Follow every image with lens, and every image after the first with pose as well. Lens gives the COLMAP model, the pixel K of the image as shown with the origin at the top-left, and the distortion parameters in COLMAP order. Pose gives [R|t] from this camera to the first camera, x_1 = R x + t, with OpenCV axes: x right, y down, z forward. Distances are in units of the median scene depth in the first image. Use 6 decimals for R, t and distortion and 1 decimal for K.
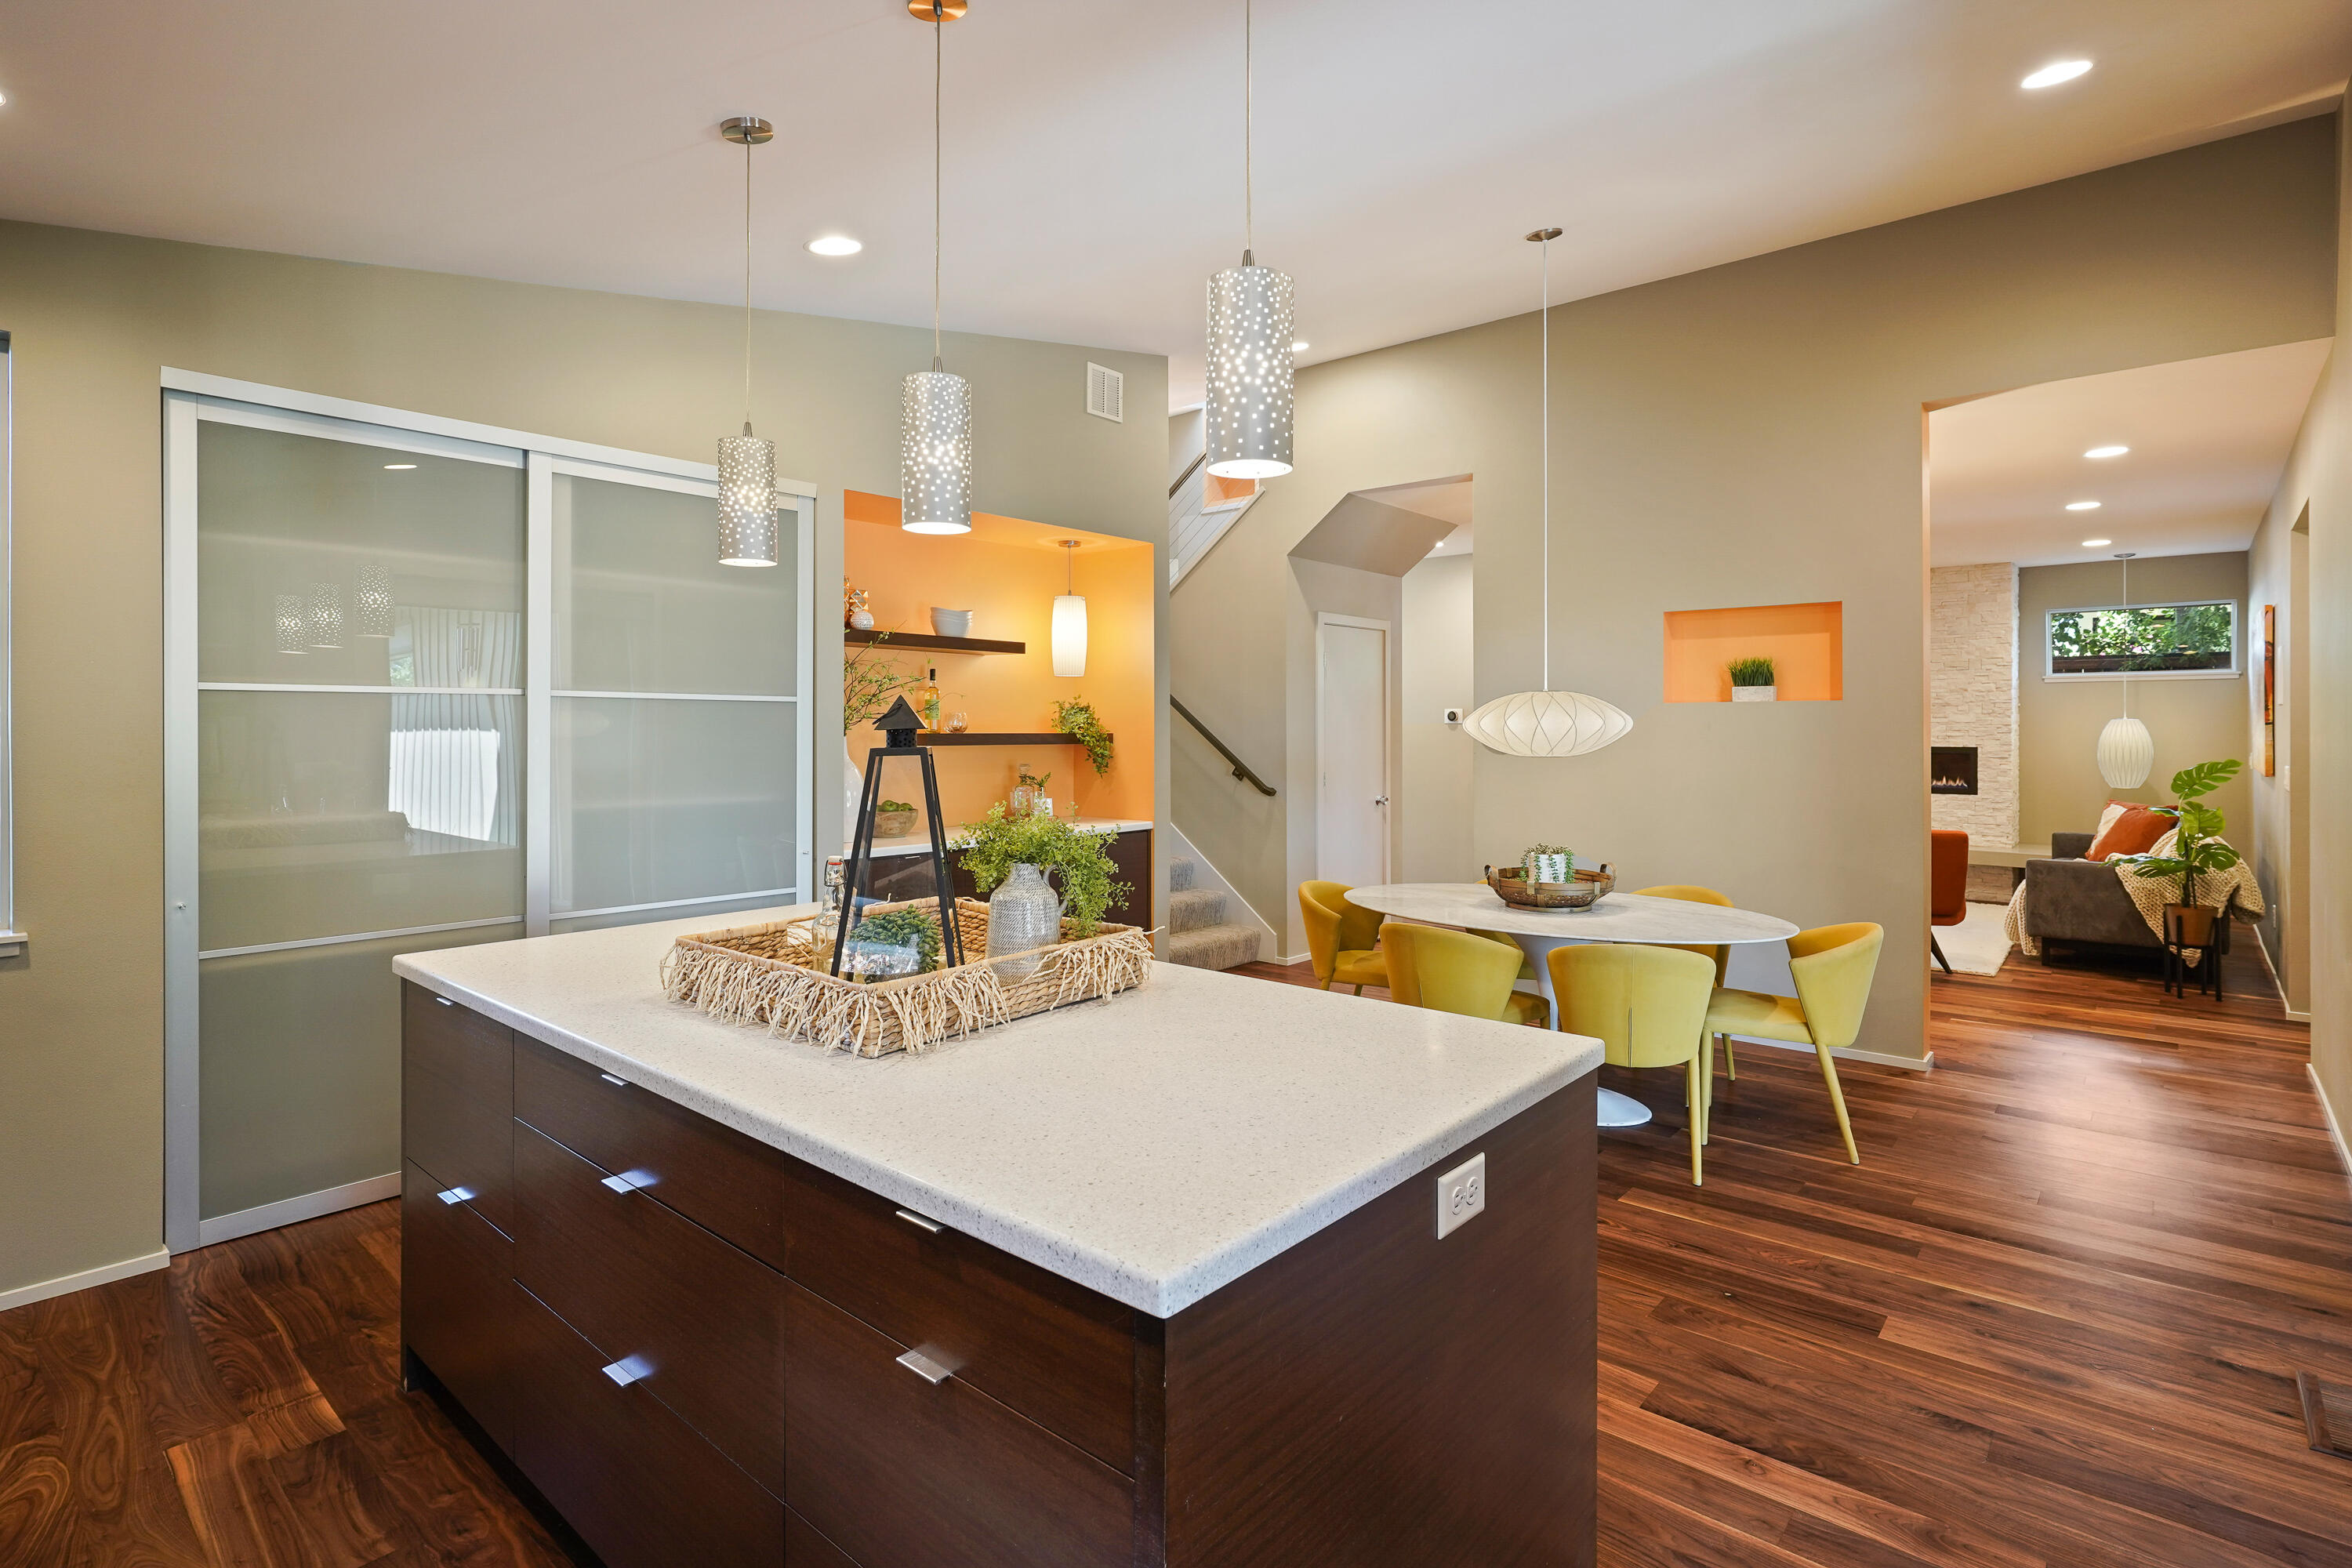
lens RADIAL K [[1142.7, 0, 1190.9], [0, 1142.7, 729.0], [0, 0, 1]] dist [-0.000699, 0.000125]
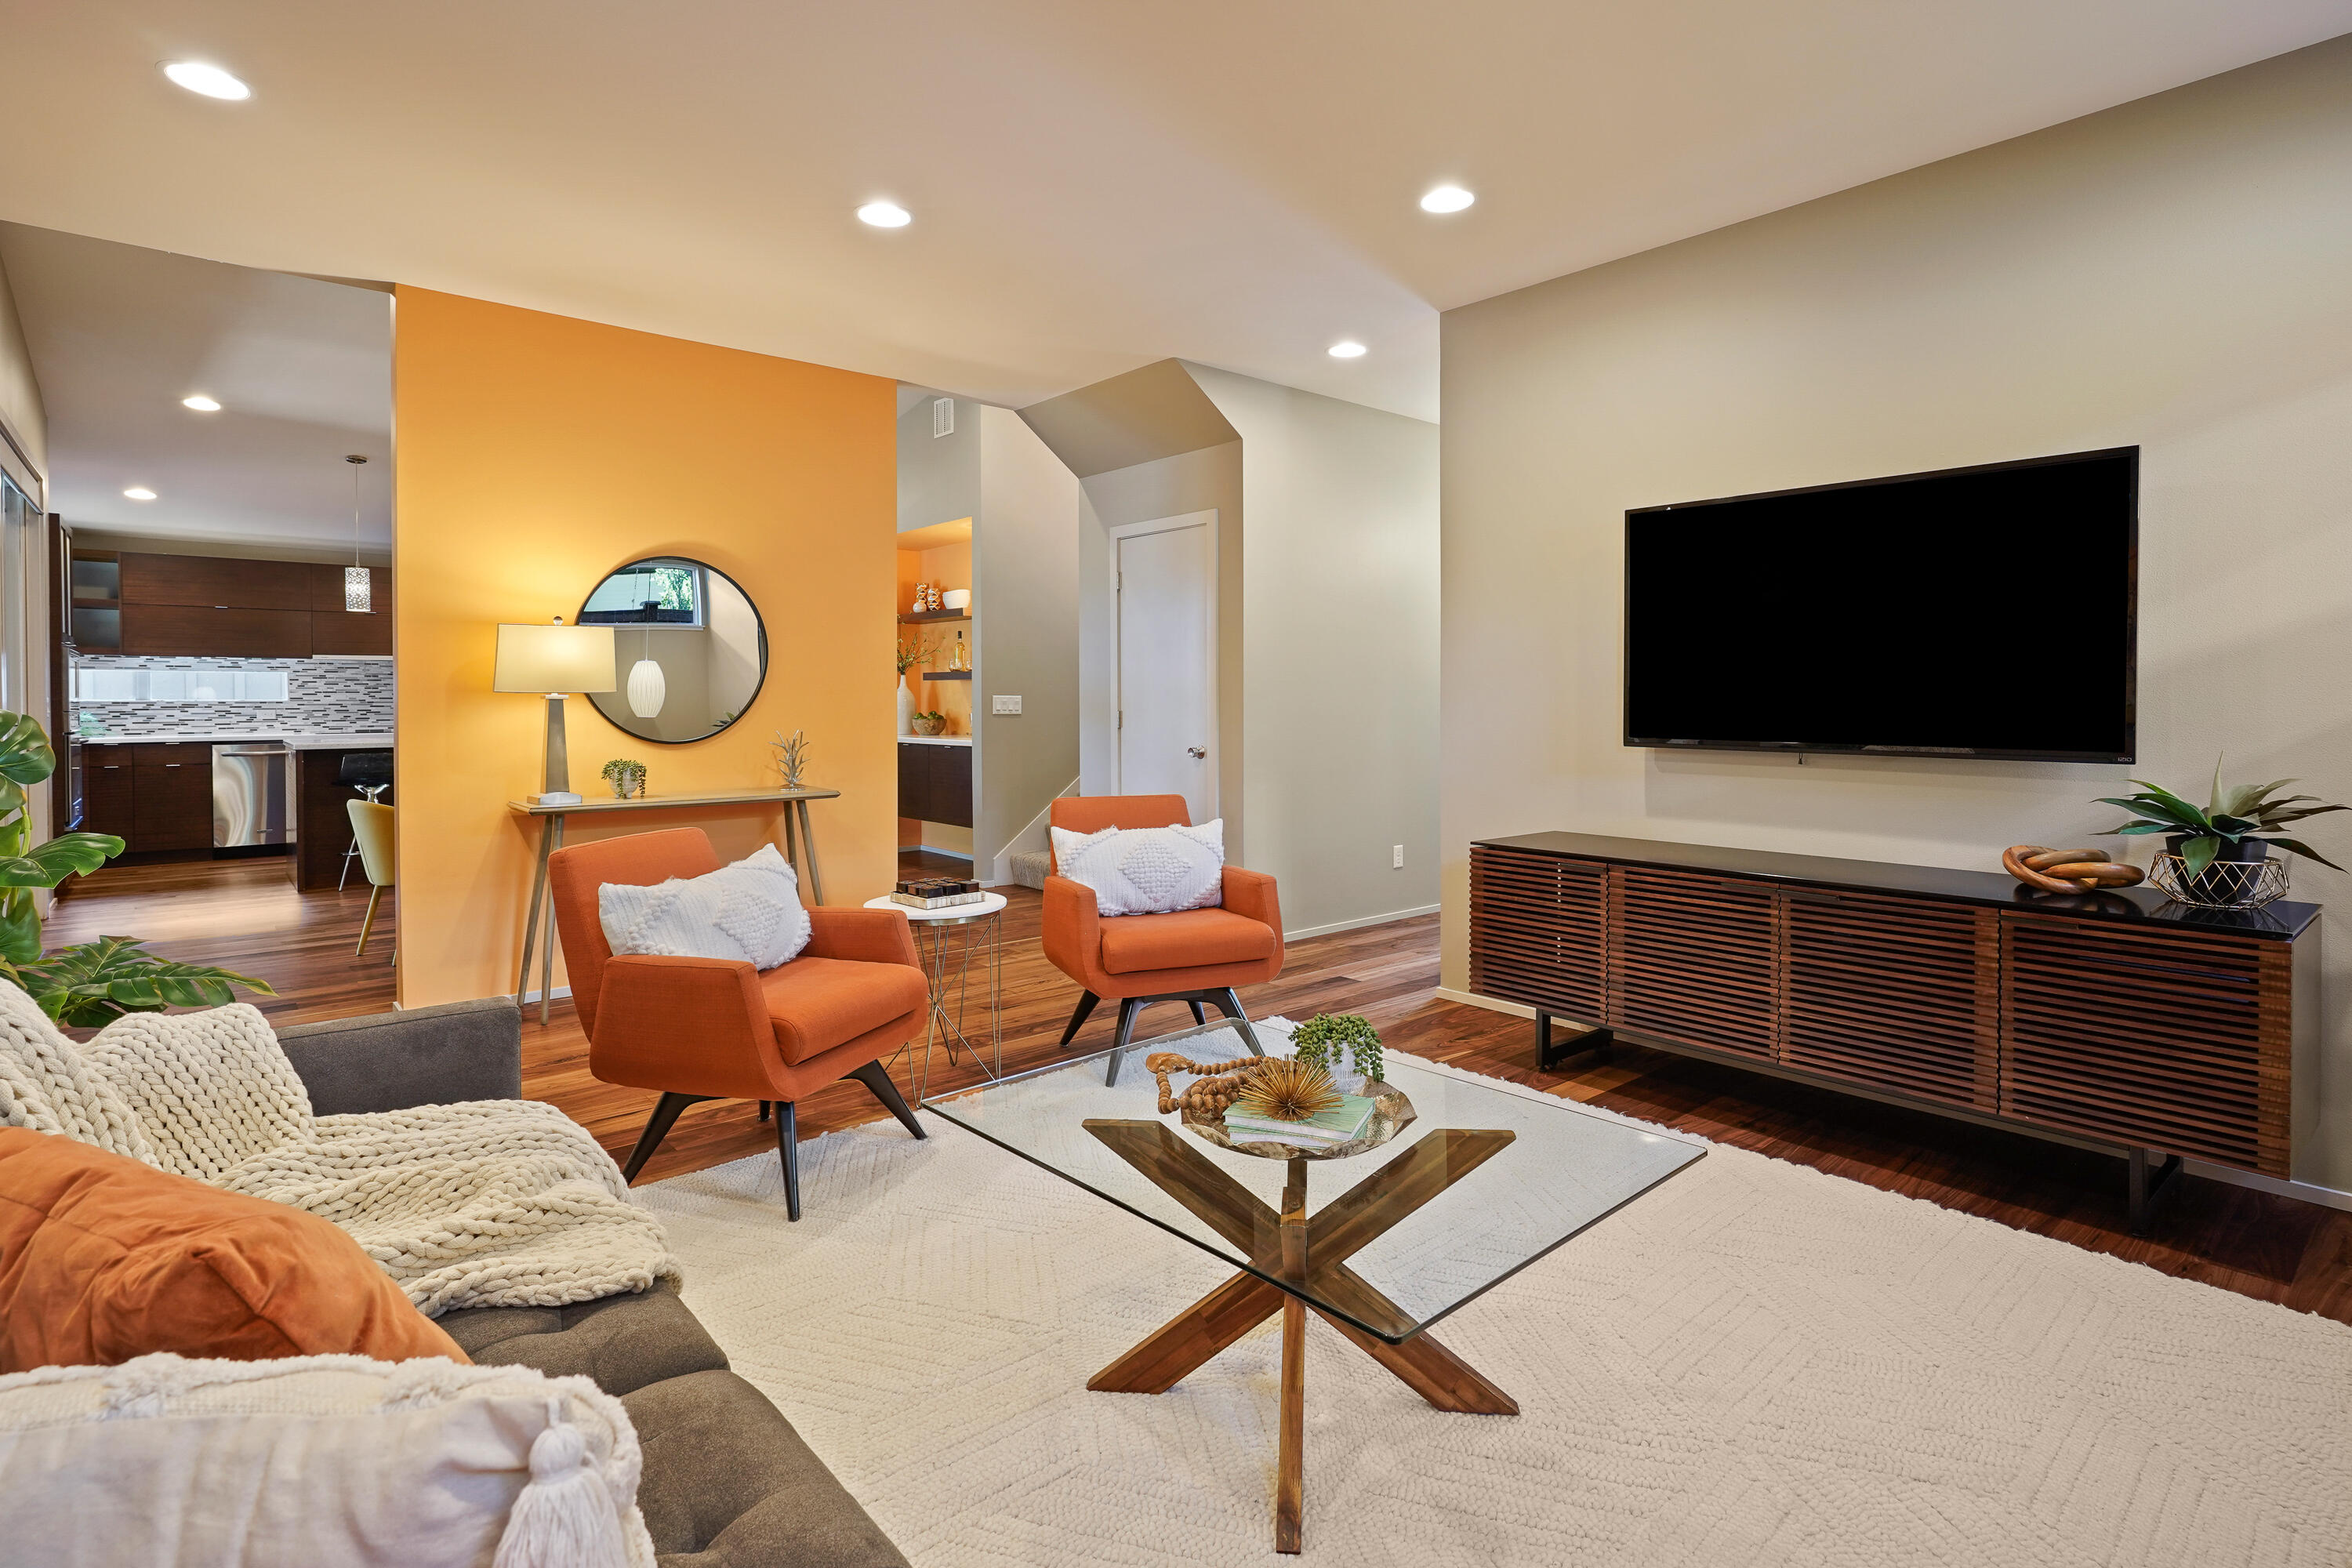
lens RADIAL K [[1153.8, 0, 1183.9], [0, 1153.8, 712.7], [0, 0, 1]] dist [0.000207, 0.000609]
pose [[-0.147861, 0.016408, -0.988872, 2.306404], [0.001708, 0.999865, 0.016335, 0.059130], [0.989007, 0.000727, -0.147869, 2.768367]]
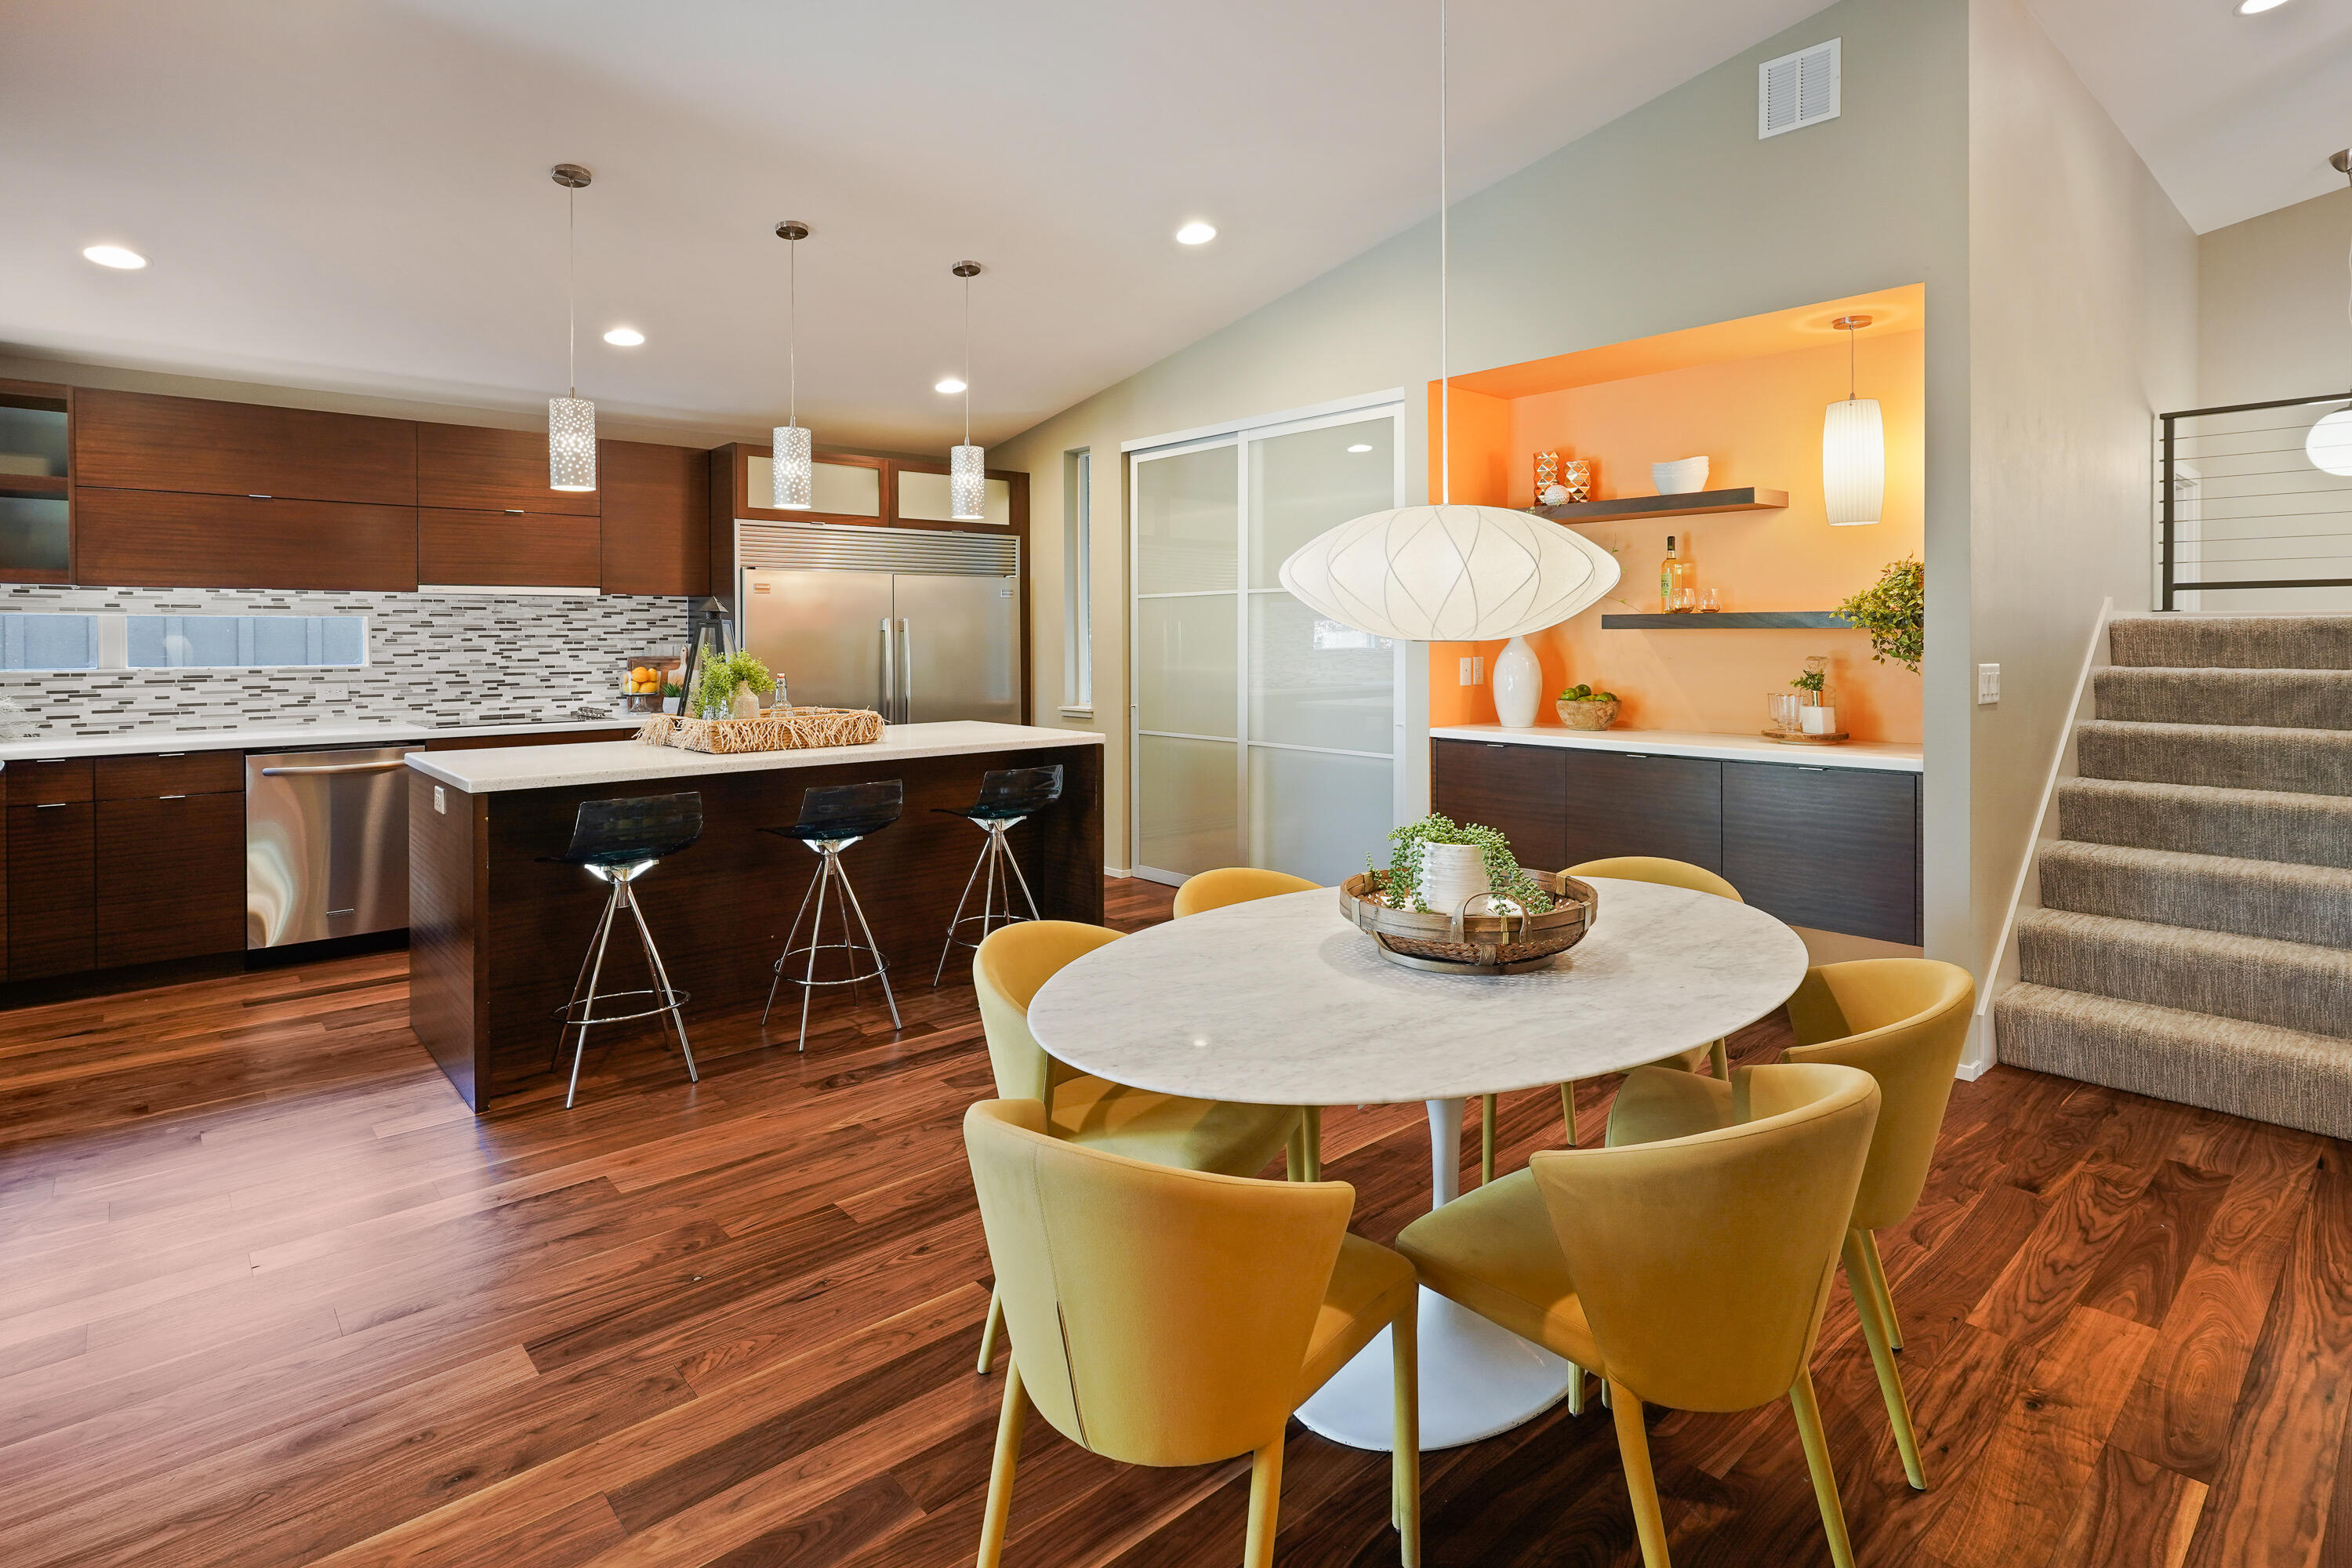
lens RADIAL K [[1179.1, 0, 1183.2], [0, 1179.1, 638.2], [0, 0, 1]] dist [-0.001630, 0.000919]
pose [[-0.132637, 0.003312, -0.991159, 1.211888], [0.004269, 0.999987, 0.002770, 0.030857], [0.991156, -0.003864, -0.132649, 1.401740]]
